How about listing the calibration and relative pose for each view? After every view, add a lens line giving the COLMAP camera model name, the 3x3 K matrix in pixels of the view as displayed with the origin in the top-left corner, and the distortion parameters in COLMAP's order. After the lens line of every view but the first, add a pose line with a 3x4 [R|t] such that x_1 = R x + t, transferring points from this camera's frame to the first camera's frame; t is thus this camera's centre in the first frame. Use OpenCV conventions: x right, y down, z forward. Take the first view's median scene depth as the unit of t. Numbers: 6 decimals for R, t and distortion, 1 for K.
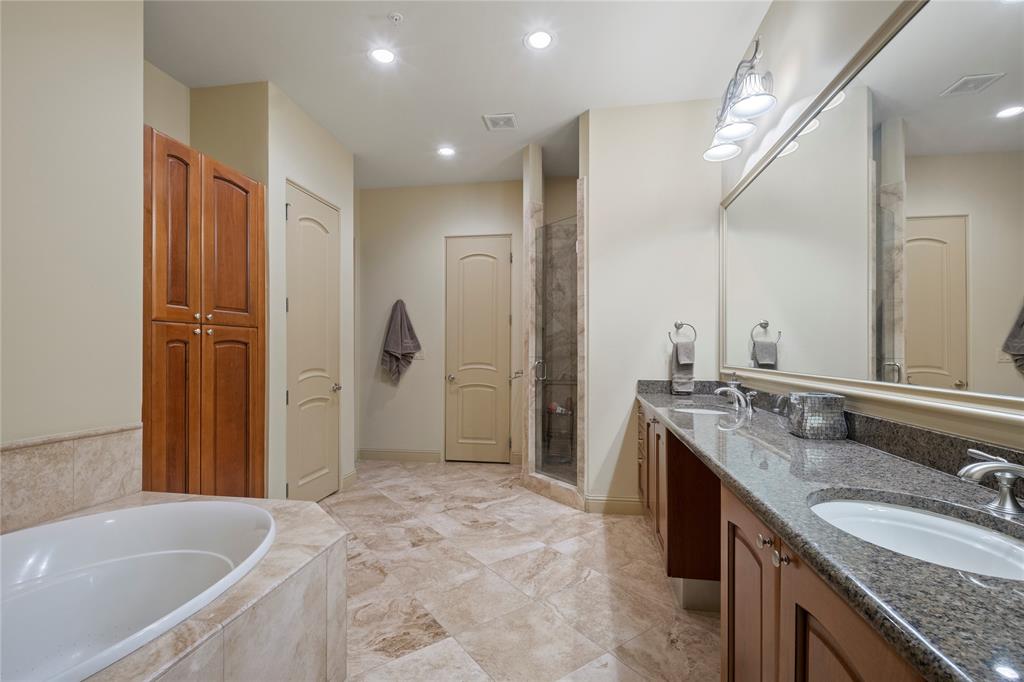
lens RADIAL K [[463.2, 0, 512.0], [0, 463.2, 341.0], [0, 0, 1]] dist [0.000426, -0.000992]
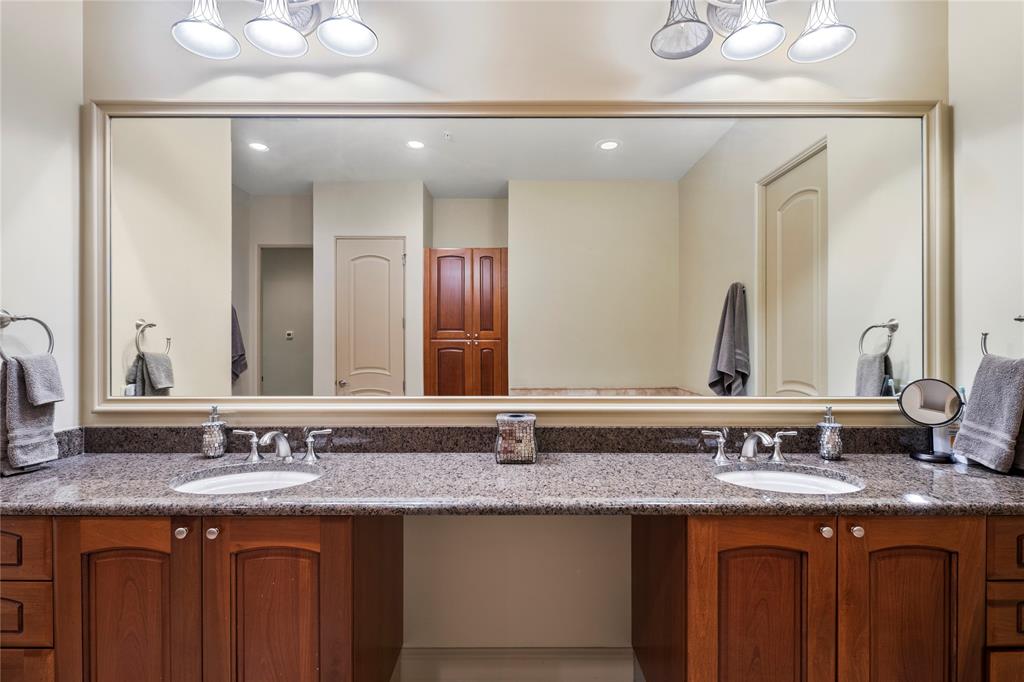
lens RADIAL K [[463.2, 0, 512.0], [0, 463.2, 341.0], [0, 0, 1]] dist [0.000426, -0.000992]
pose [[-0.150935, -0.002387, 0.988541, -0.204112], [-0.017310, 0.999850, -0.000229, -0.029133], [-0.988392, -0.017146, -0.150954, 0.692147]]
